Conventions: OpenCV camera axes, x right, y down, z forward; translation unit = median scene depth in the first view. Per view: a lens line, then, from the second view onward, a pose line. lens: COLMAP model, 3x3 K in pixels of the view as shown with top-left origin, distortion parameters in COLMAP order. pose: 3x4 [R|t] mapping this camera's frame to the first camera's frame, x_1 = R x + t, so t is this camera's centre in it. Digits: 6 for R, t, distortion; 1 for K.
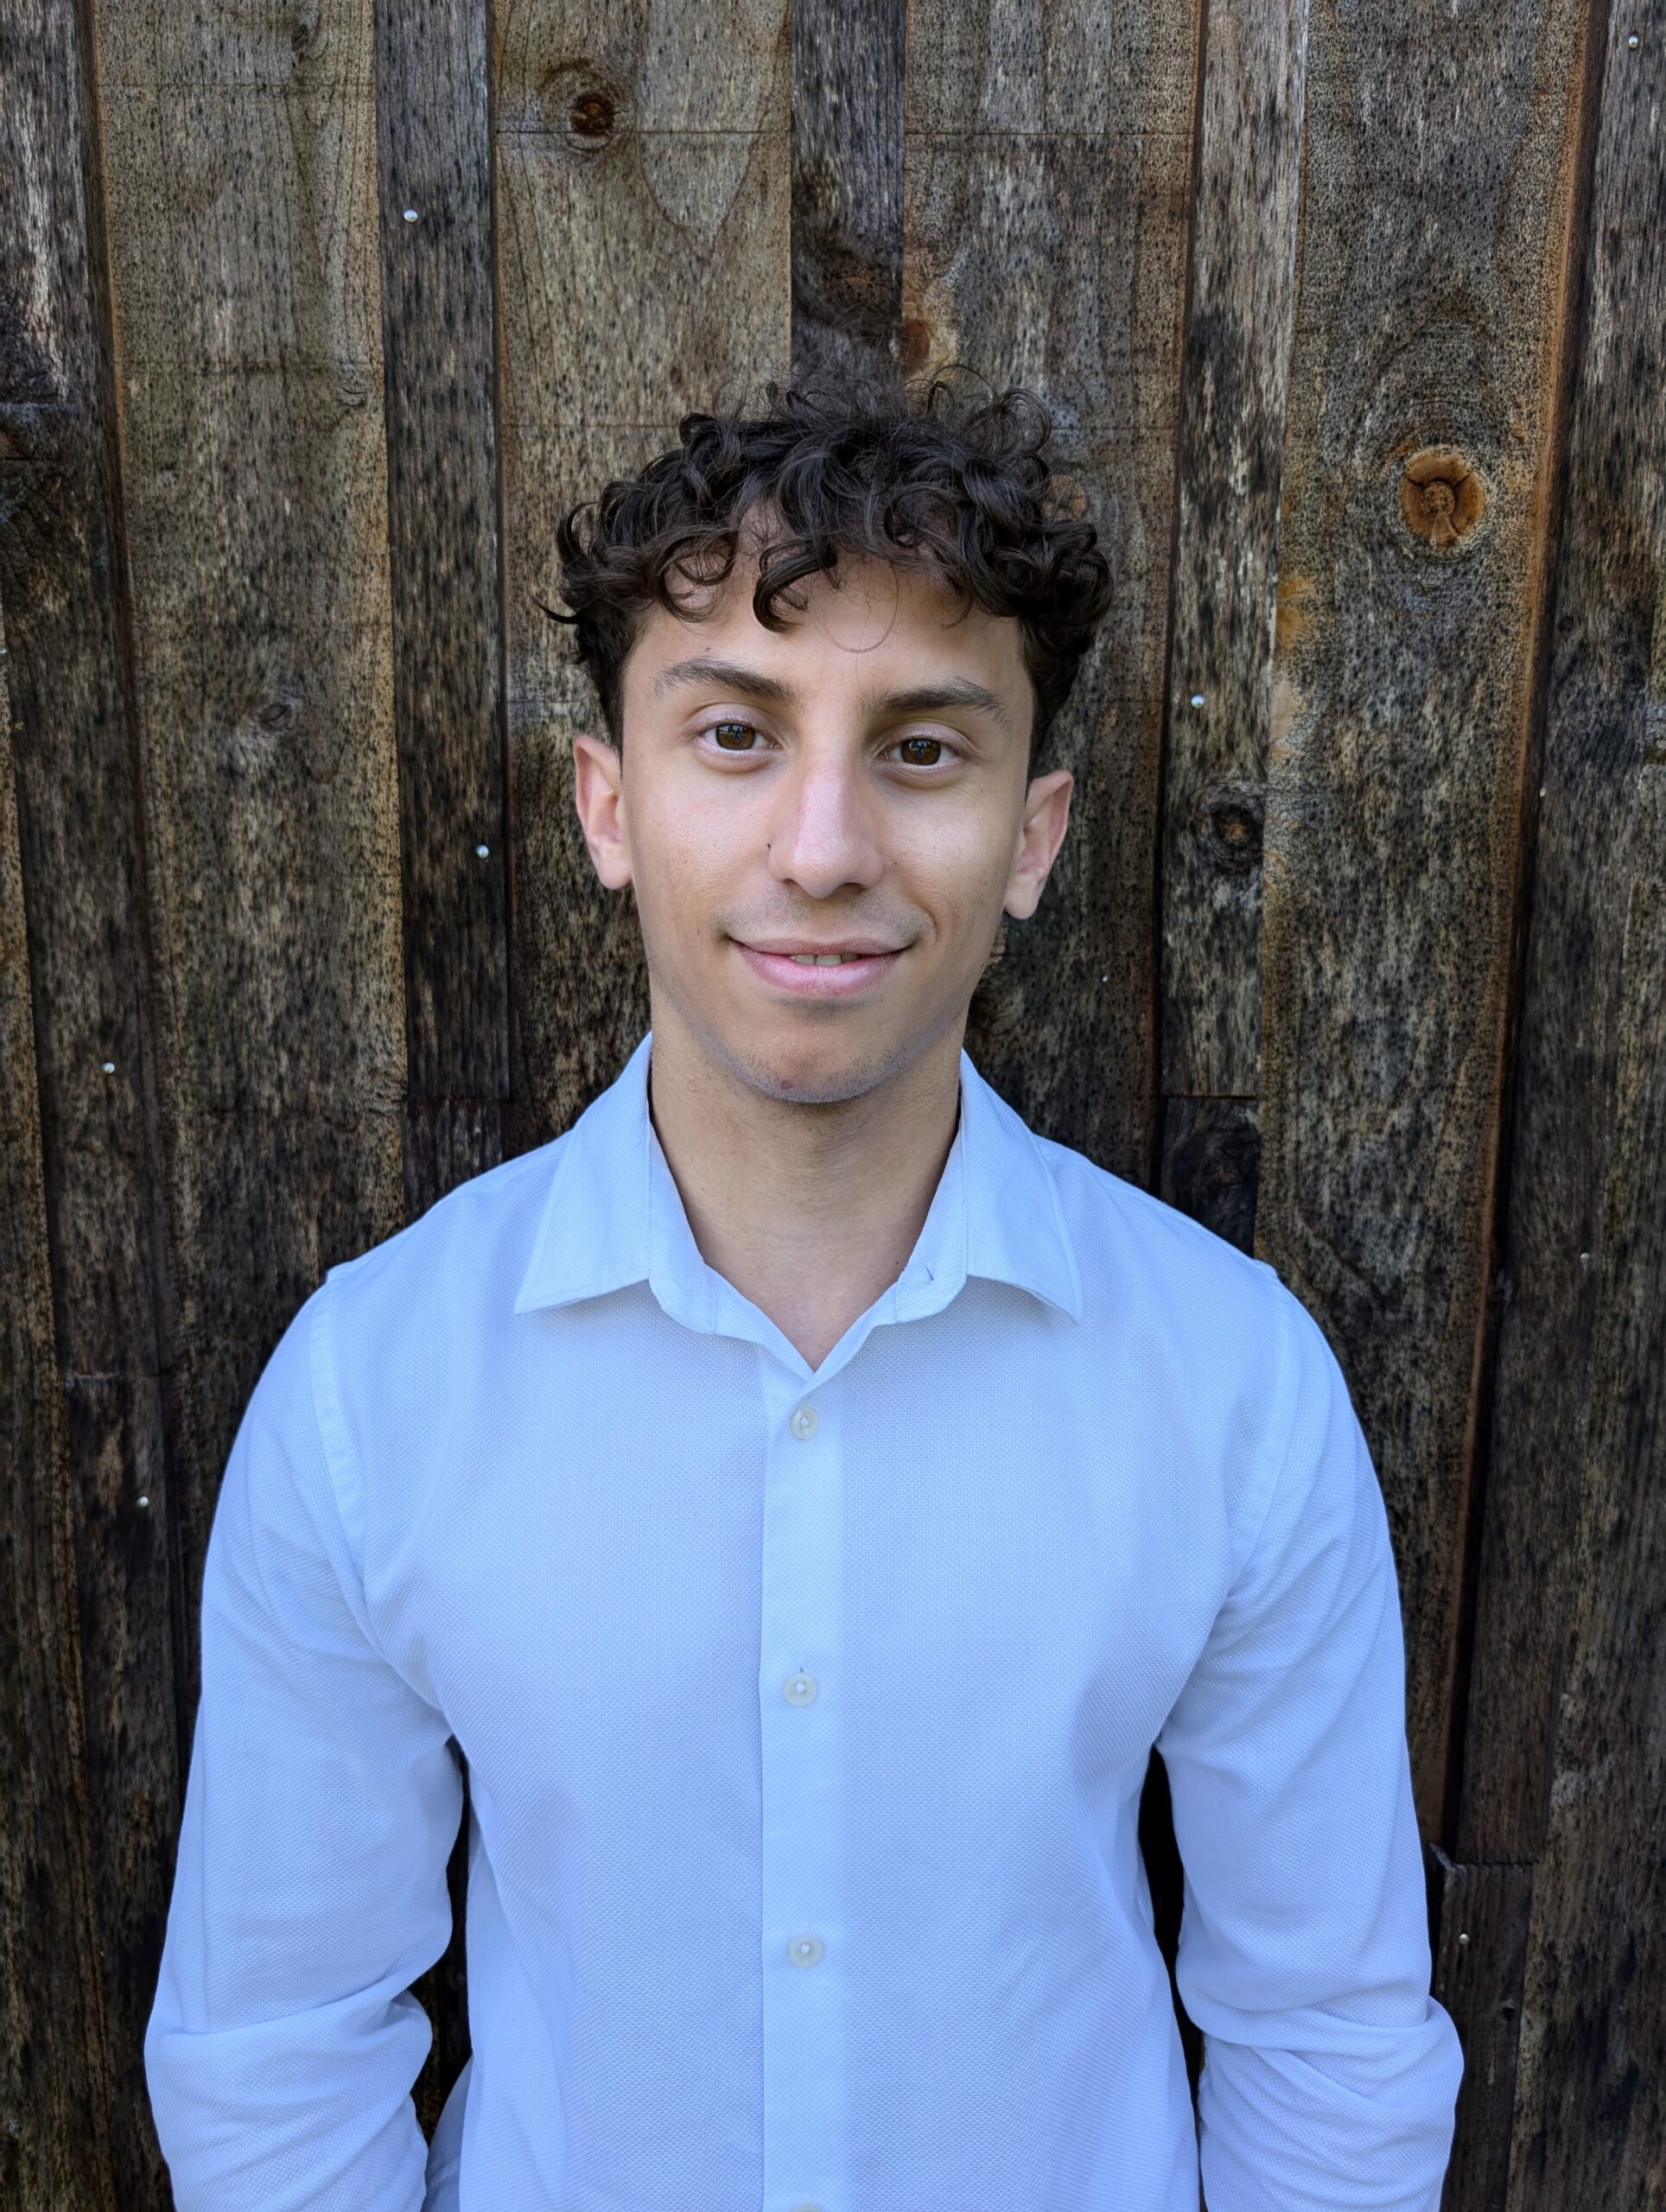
lens RADIAL K [[1596.1, 0, 844.1], [0, 1596.1, 1103.0], [0, 0, 1]] dist [-0.016755, 0.007590]
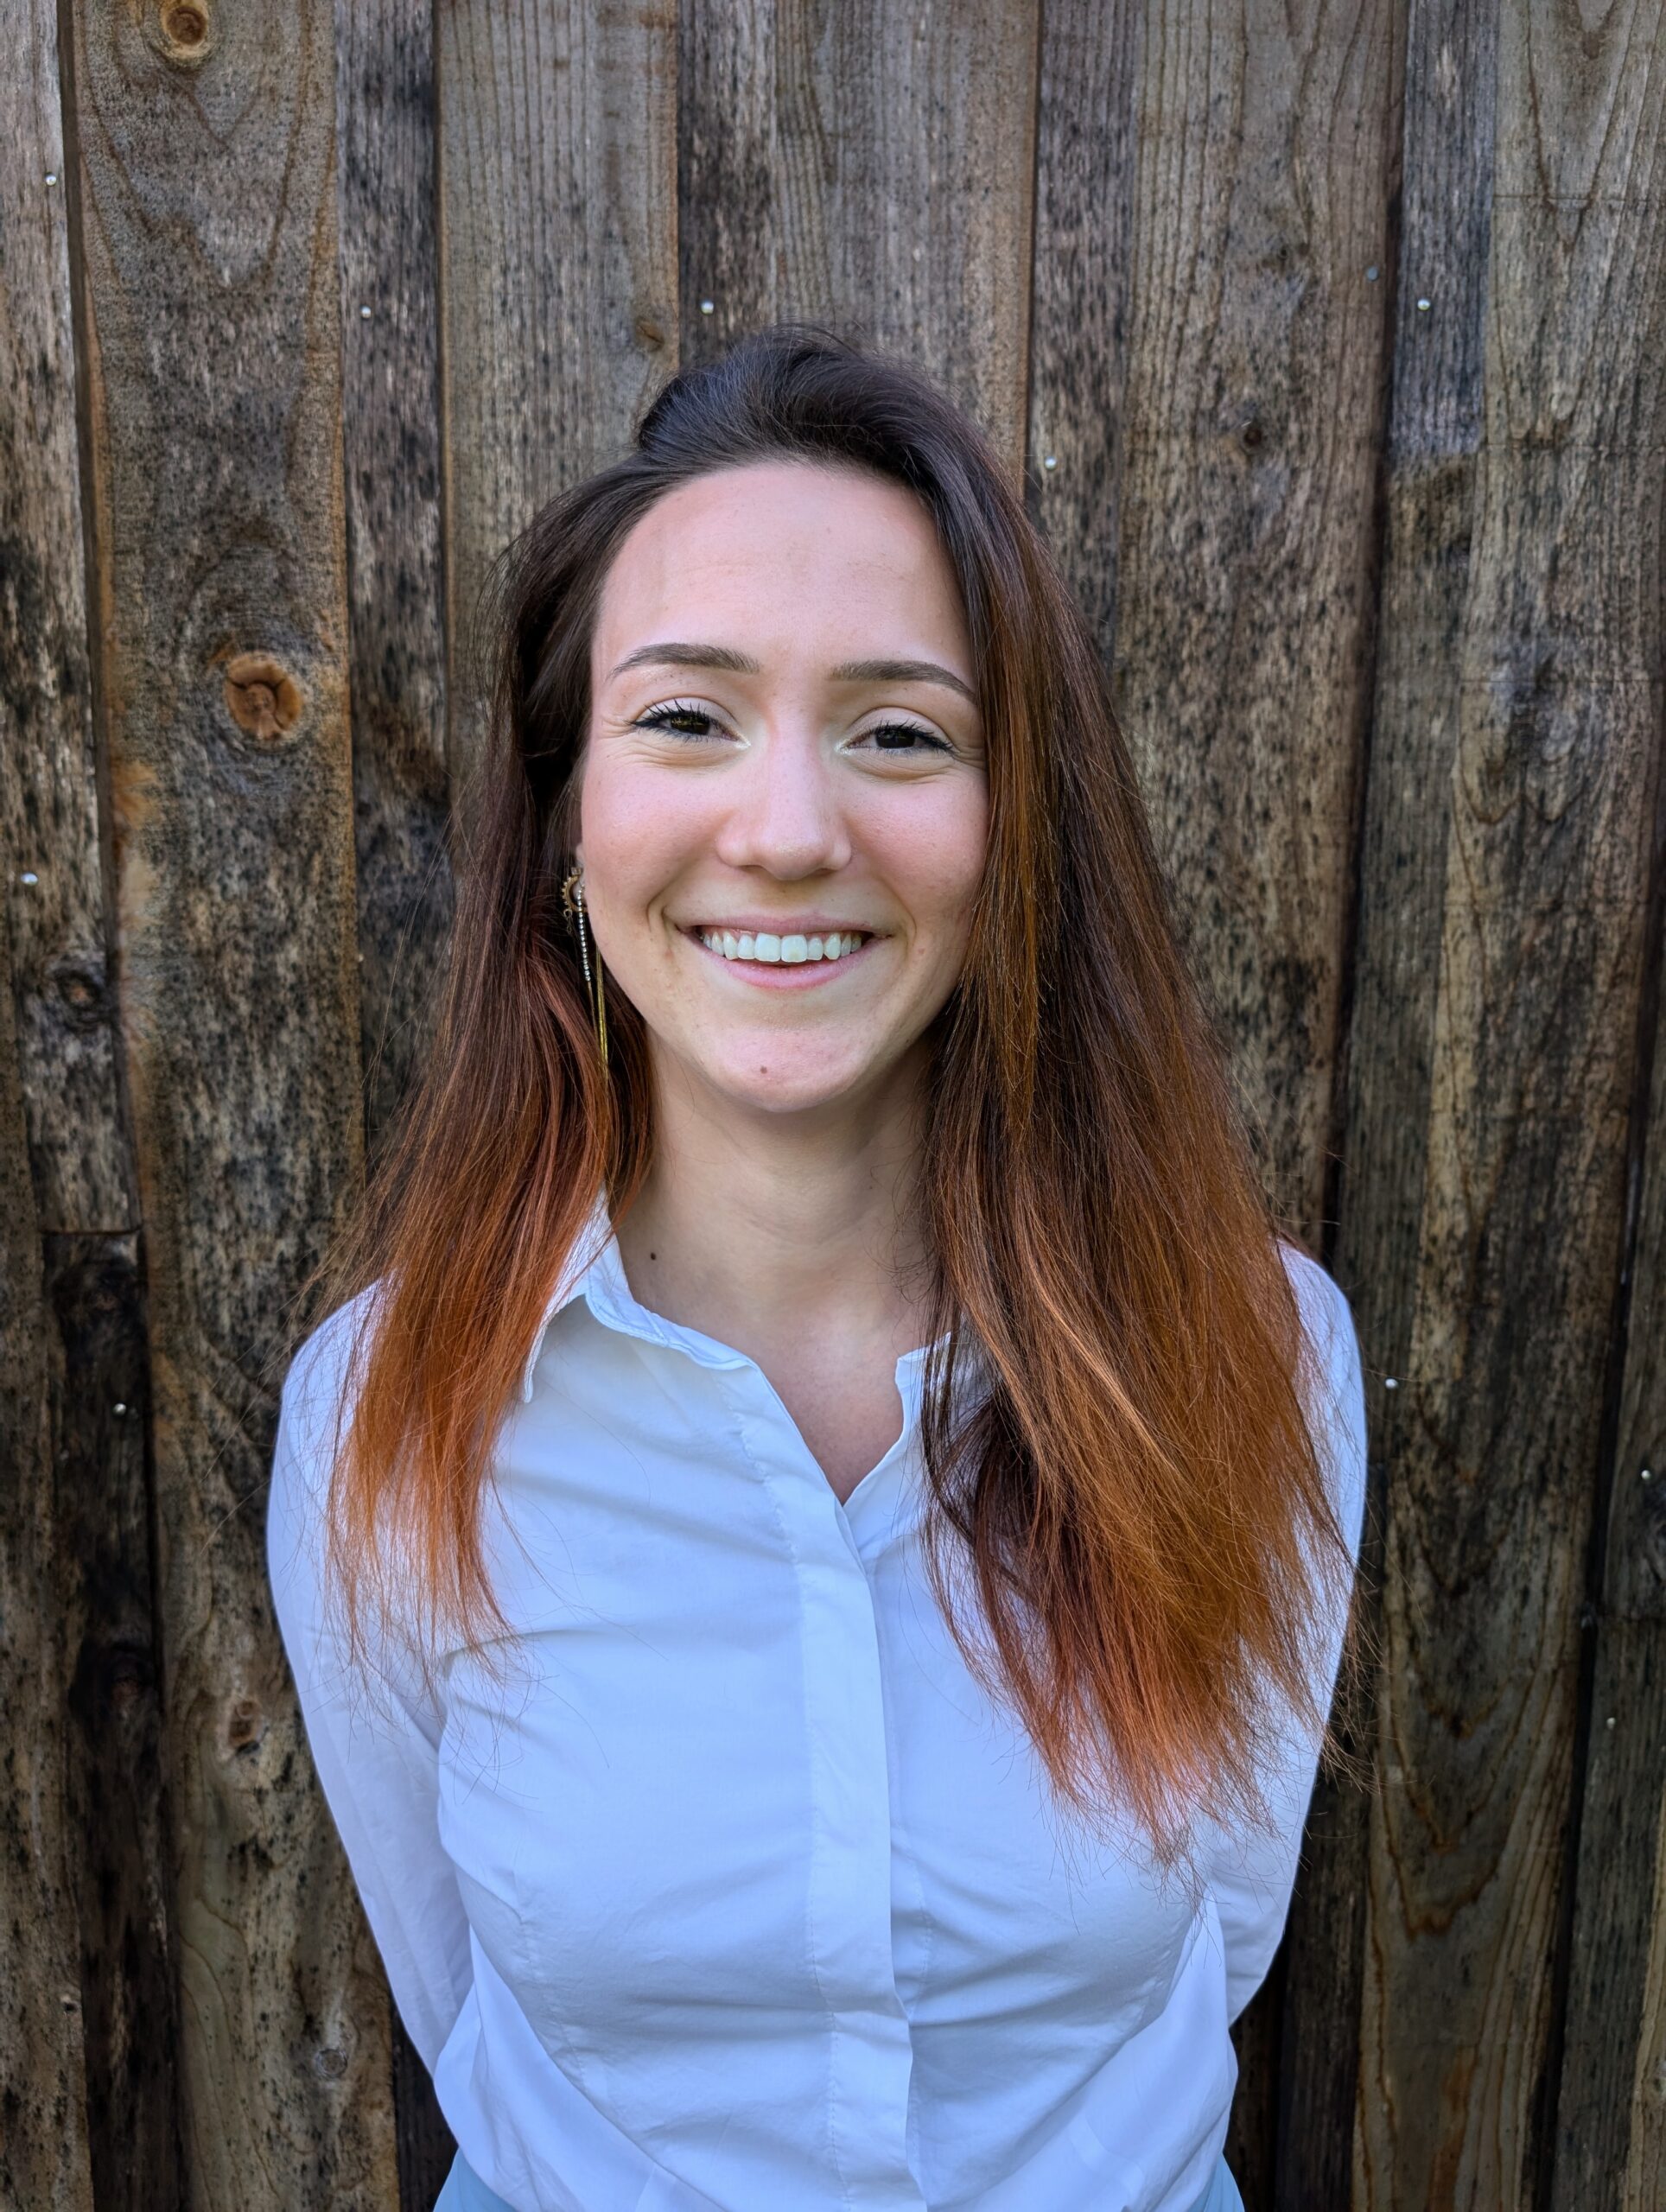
lens RADIAL K [[1596.1, 0, 871.7], [0, 1596.1, 1107.0], [0, 0, 1]] dist [-0.016755, 0.007590]
pose [[0.997385, -0.010126, 0.071561, 0.717156], [0.013040, 0.999100, -0.040371, -0.040184], [-0.071088, 0.041198, 0.996619, -0.139142]]
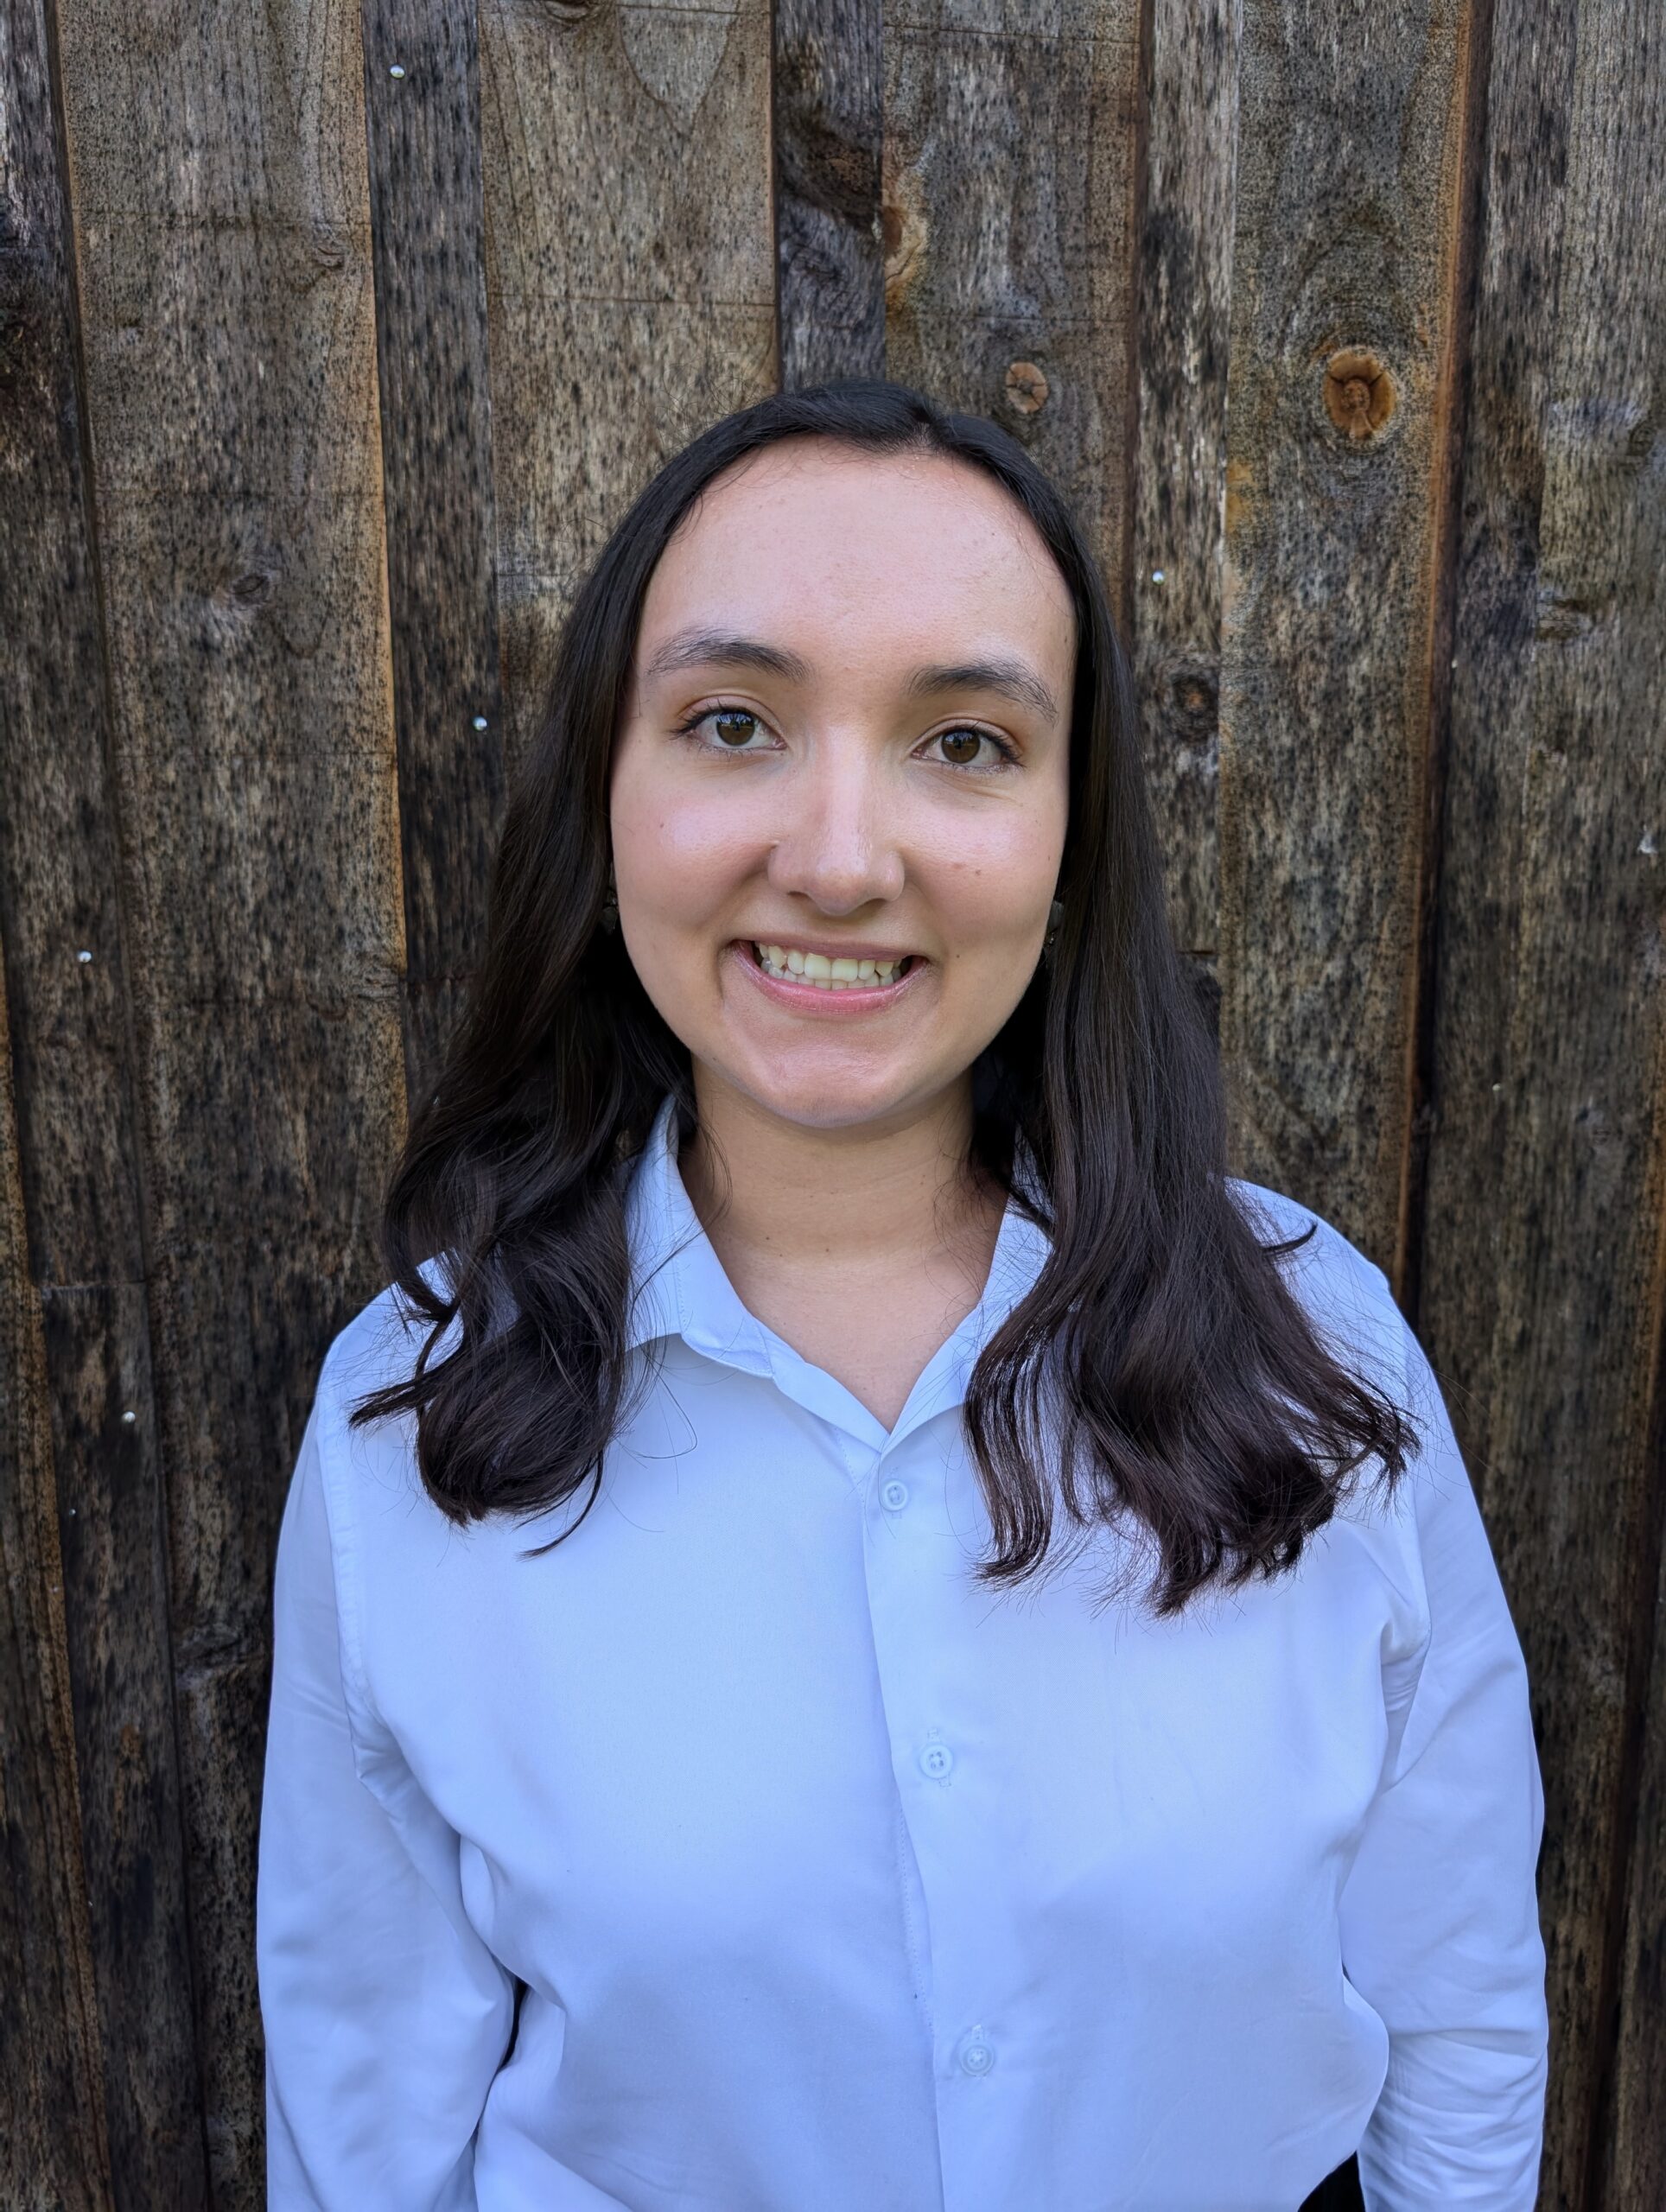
lens RADIAL K [[1596.1, 0, 822.5], [0, 1596.1, 1107.7], [0, 0, 1]] dist [-0.016755, 0.007590]
pose [[0.983815, -0.048989, 0.172362, -0.199674], [0.048666, 0.998796, 0.006101, 0.085205], [-0.172453, 0.002386, 0.985015, -0.014179]]
